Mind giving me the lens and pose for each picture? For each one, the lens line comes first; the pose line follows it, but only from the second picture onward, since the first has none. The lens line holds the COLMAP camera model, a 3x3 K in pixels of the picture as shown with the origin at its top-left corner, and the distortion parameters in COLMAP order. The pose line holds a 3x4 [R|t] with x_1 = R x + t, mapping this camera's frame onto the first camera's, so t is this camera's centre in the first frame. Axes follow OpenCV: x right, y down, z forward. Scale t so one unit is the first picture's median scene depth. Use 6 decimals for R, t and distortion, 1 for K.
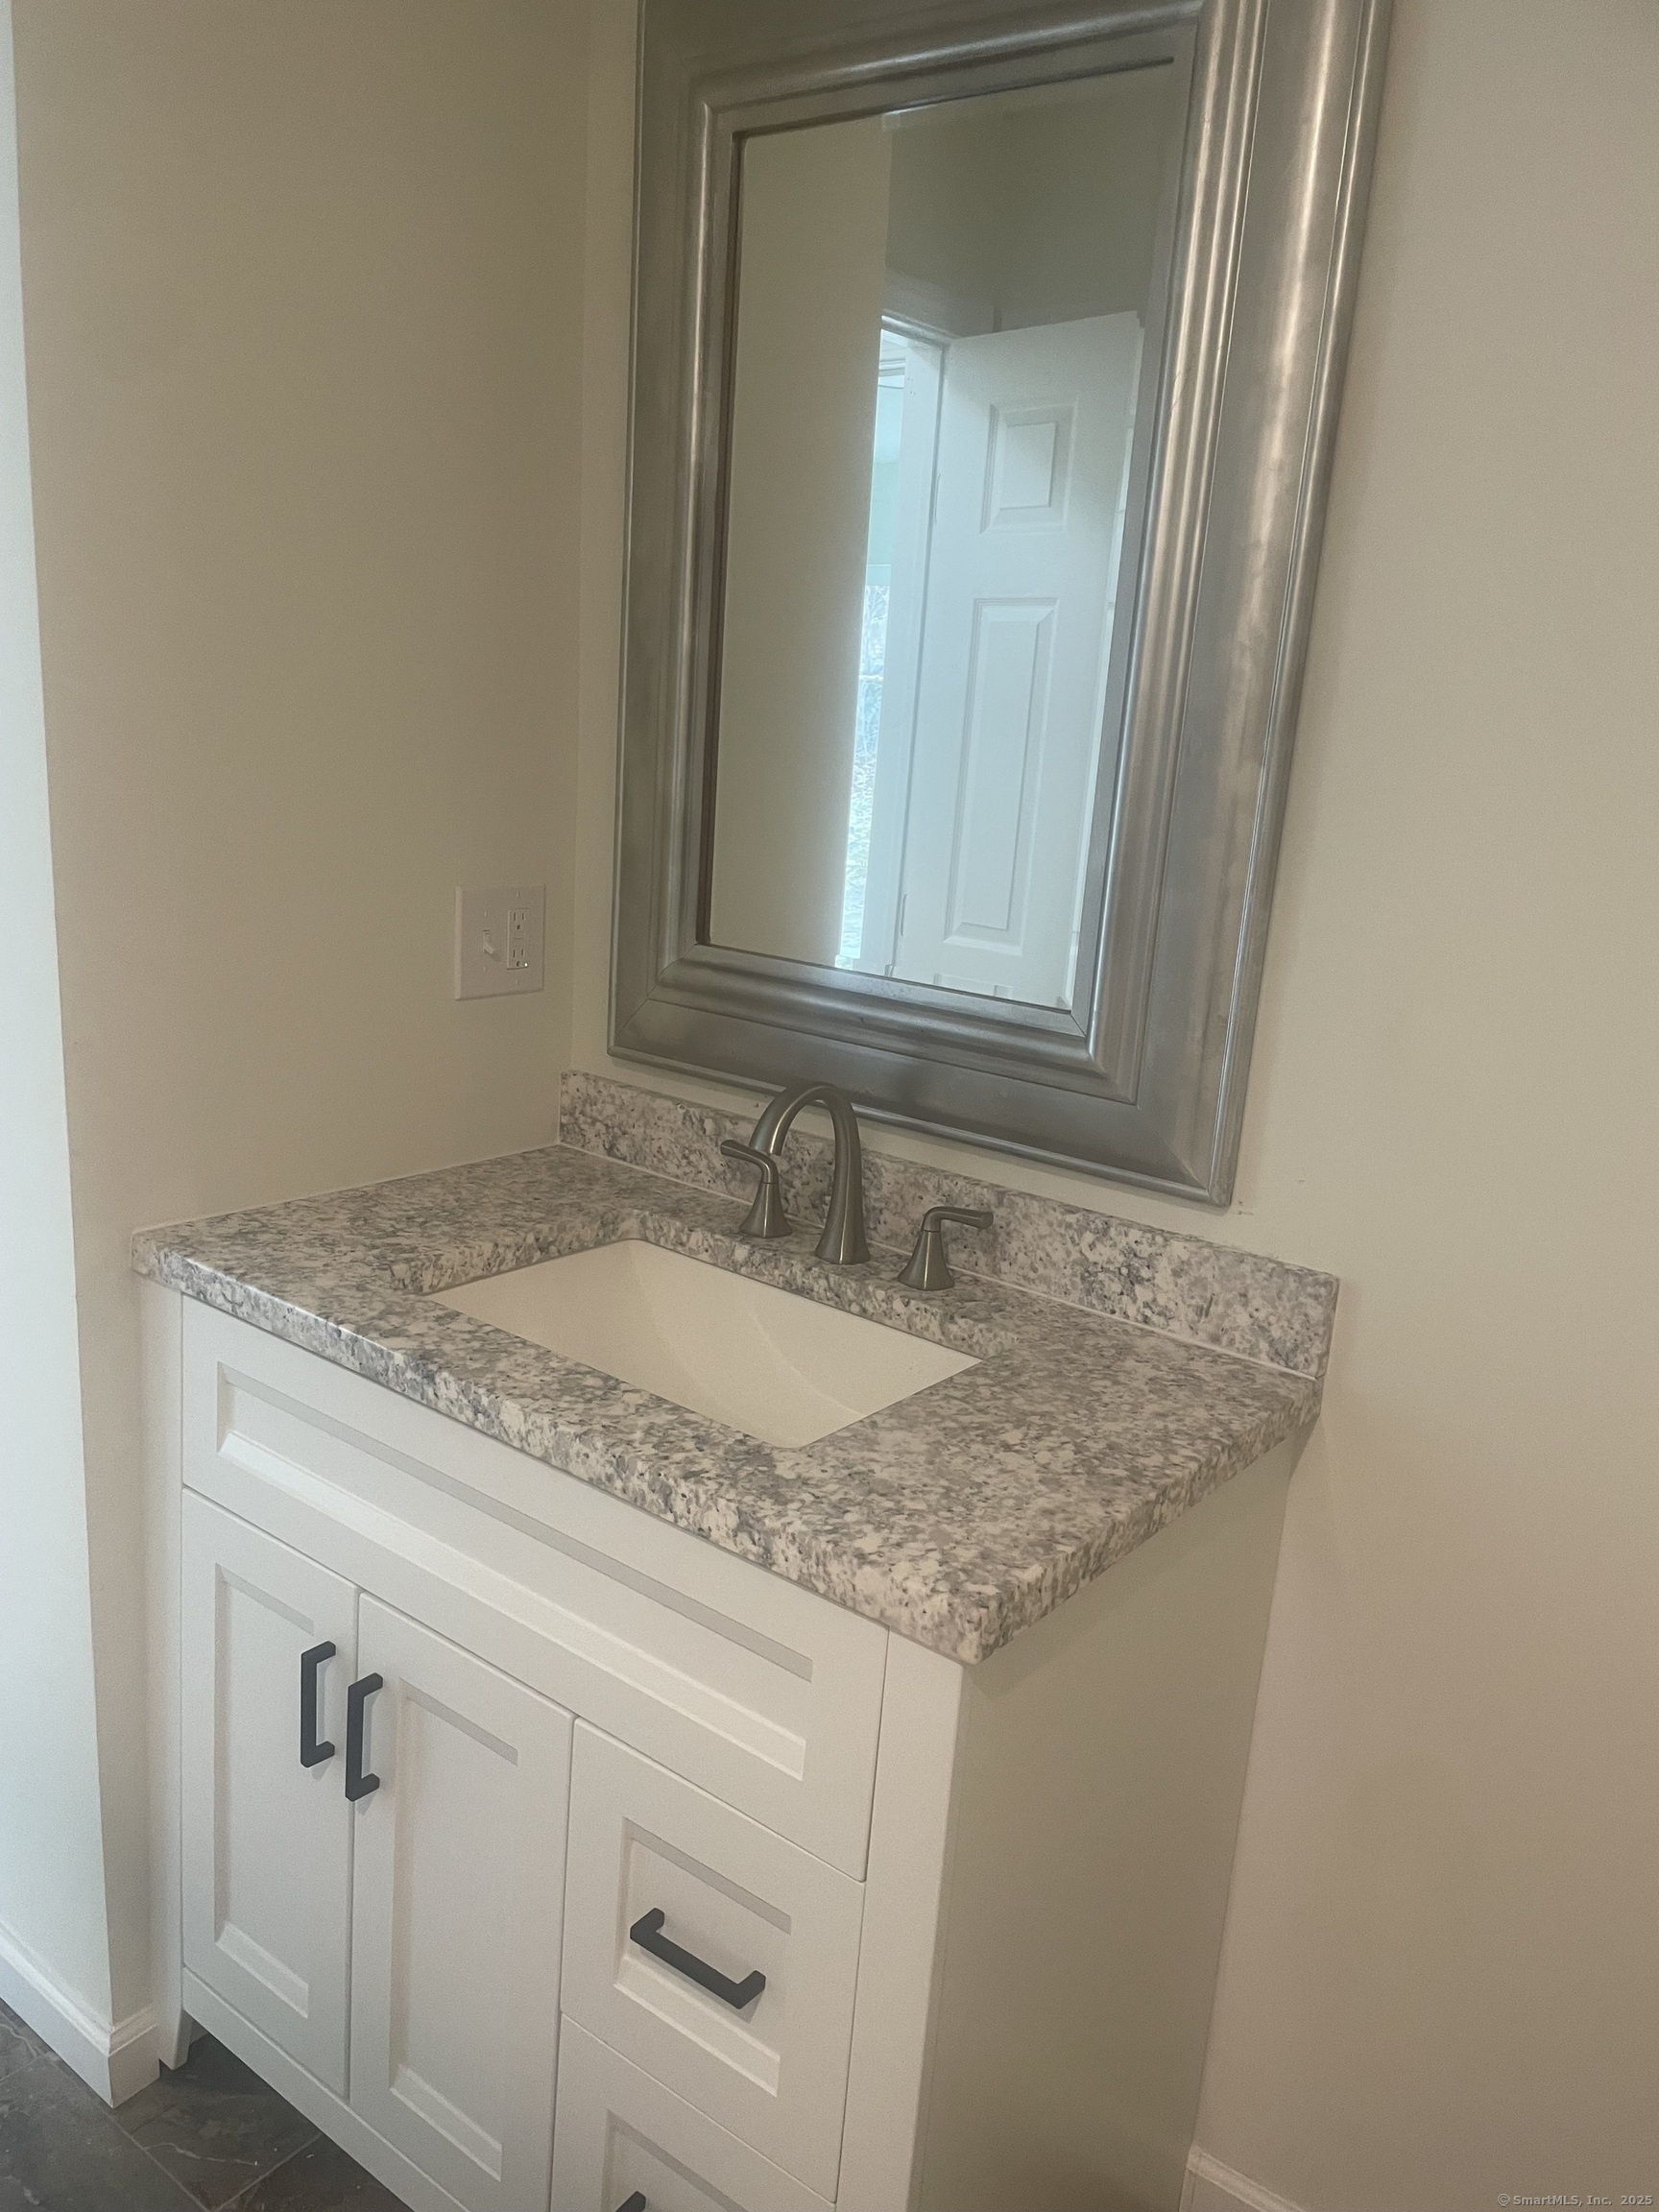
lens RADIAL K [[1665.5, 0, 837.3], [0, 1665.5, 1103.4], [0, 0, 1]] dist [0.069802, -0.000568]
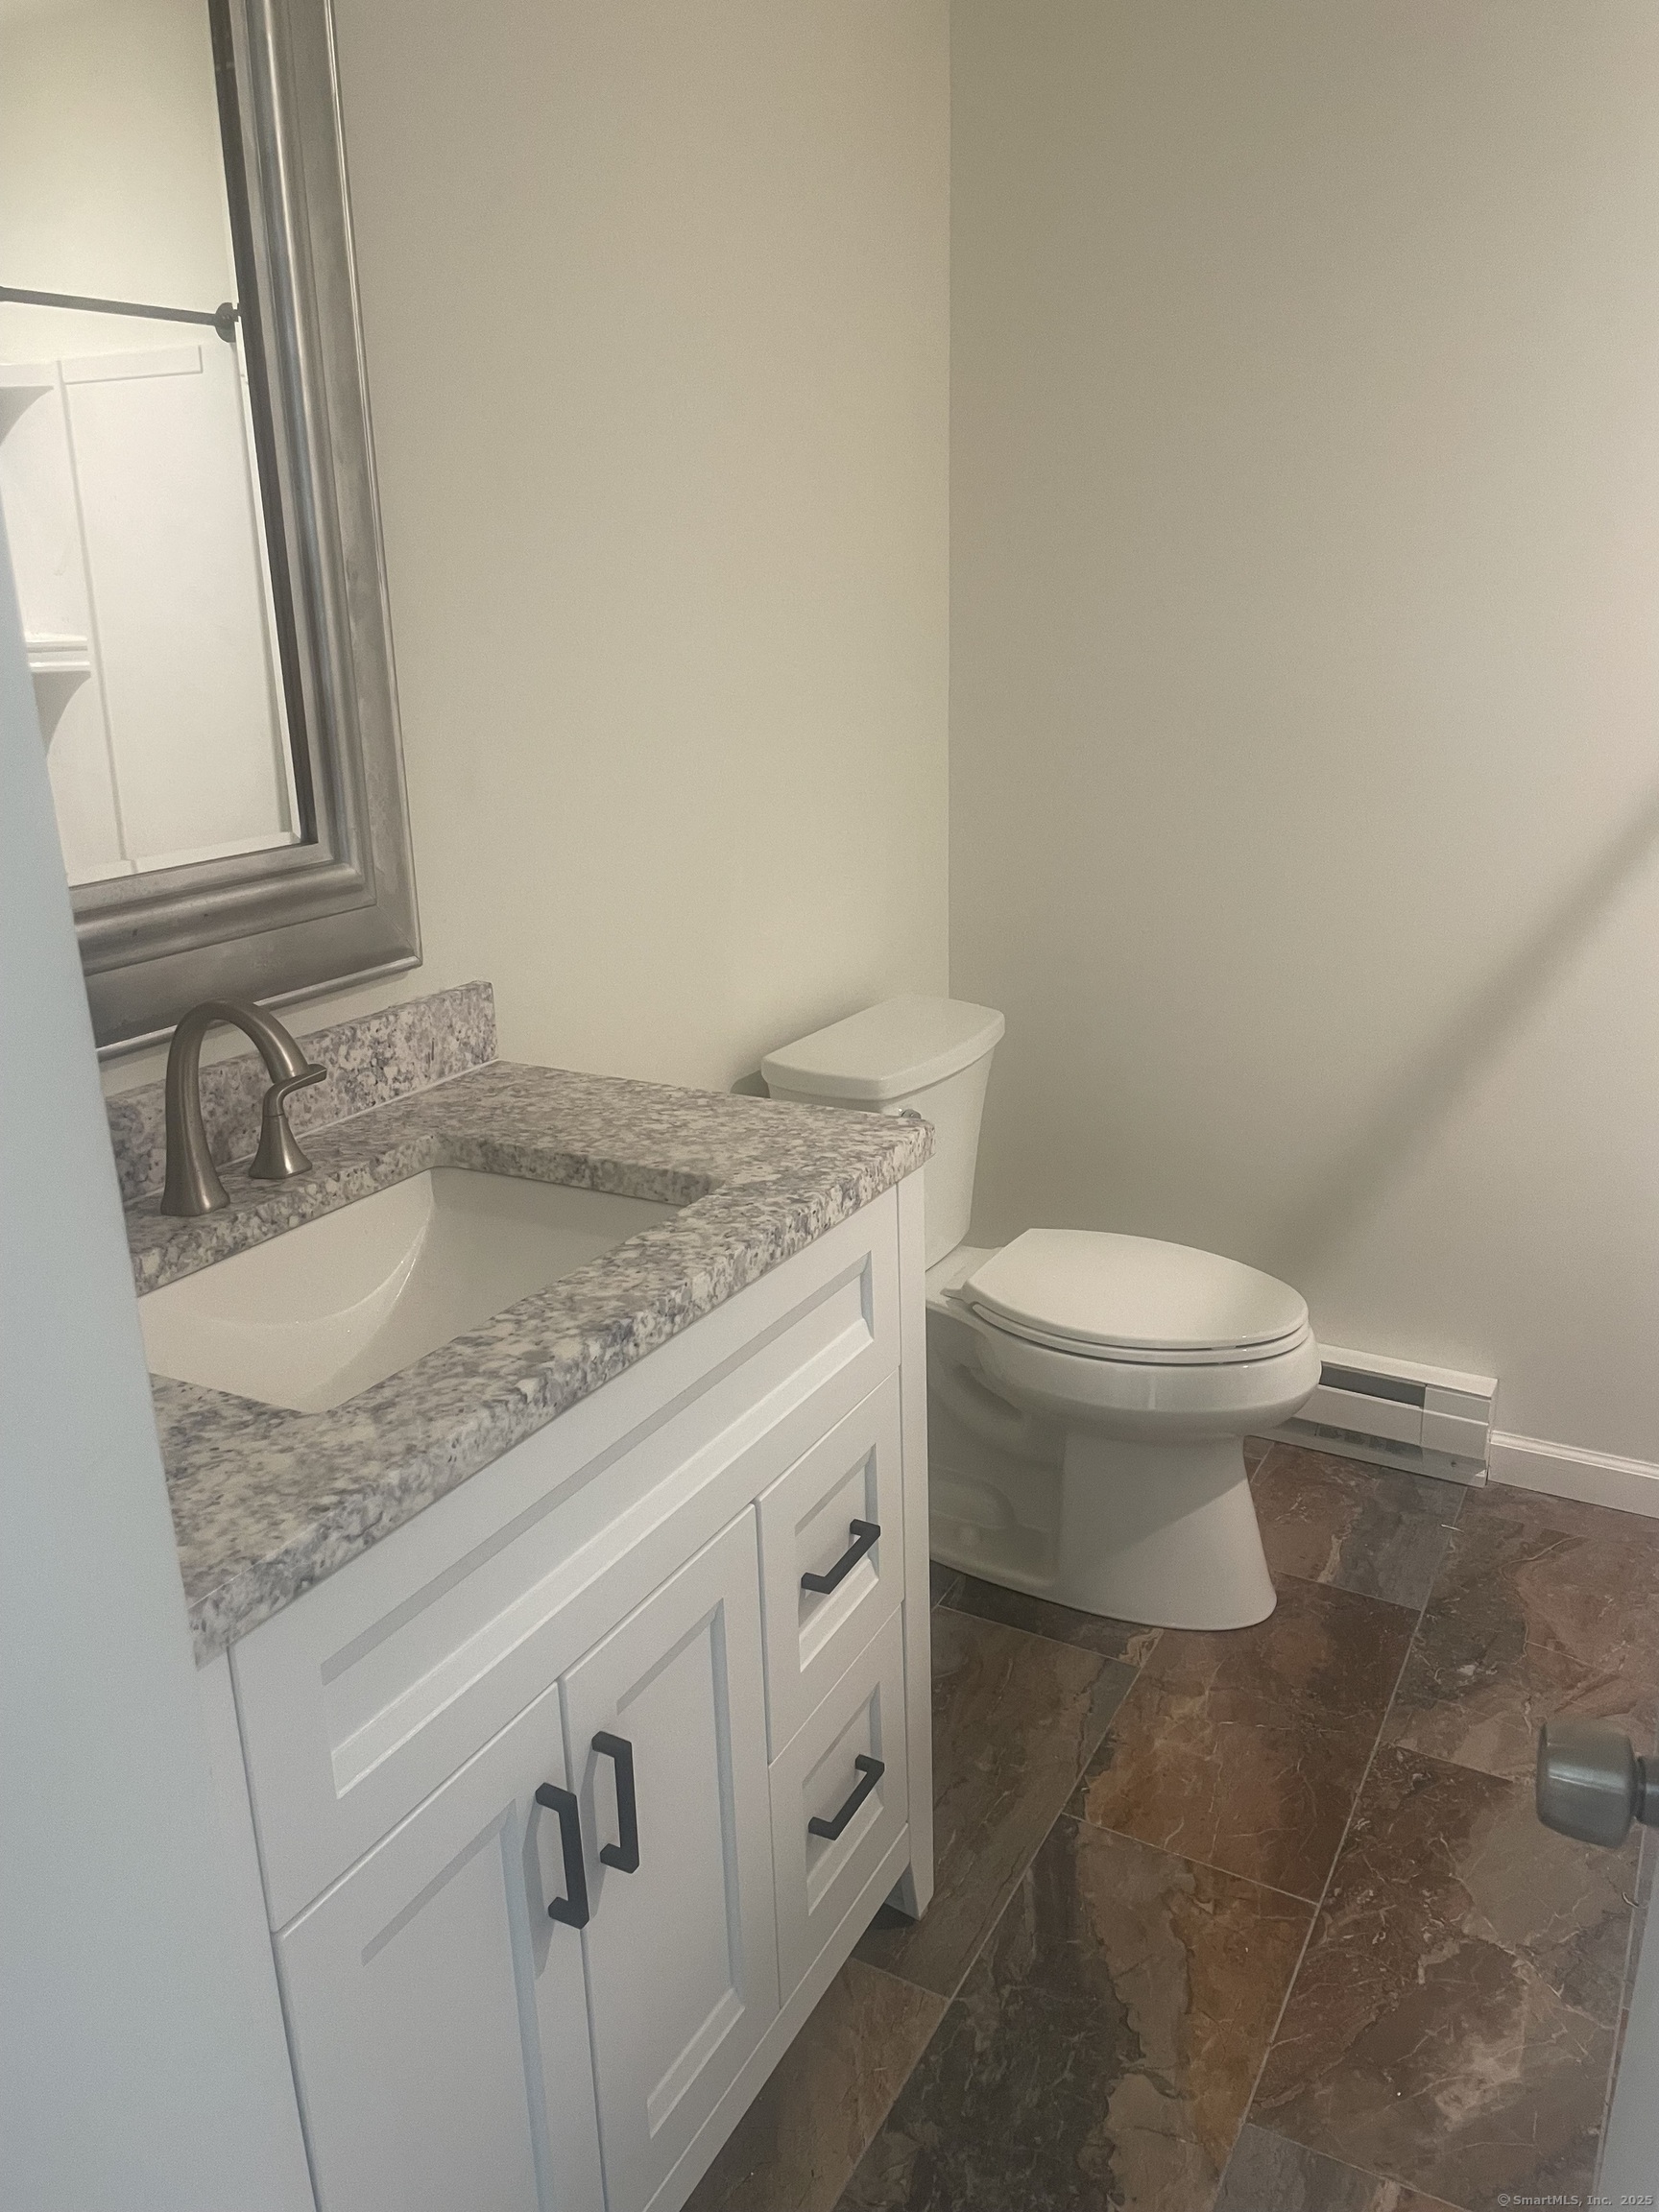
lens RADIAL K [[1665.5, 0, 837.3], [0, 1665.5, 1103.4], [0, 0, 1]] dist [0.069802, -0.000568]
pose [[-0.160480, -0.363185, 0.917792, -0.948550], [0.238874, 0.887913, 0.393129, -0.248590], [-0.957698, 0.282326, -0.055736, 0.826893]]
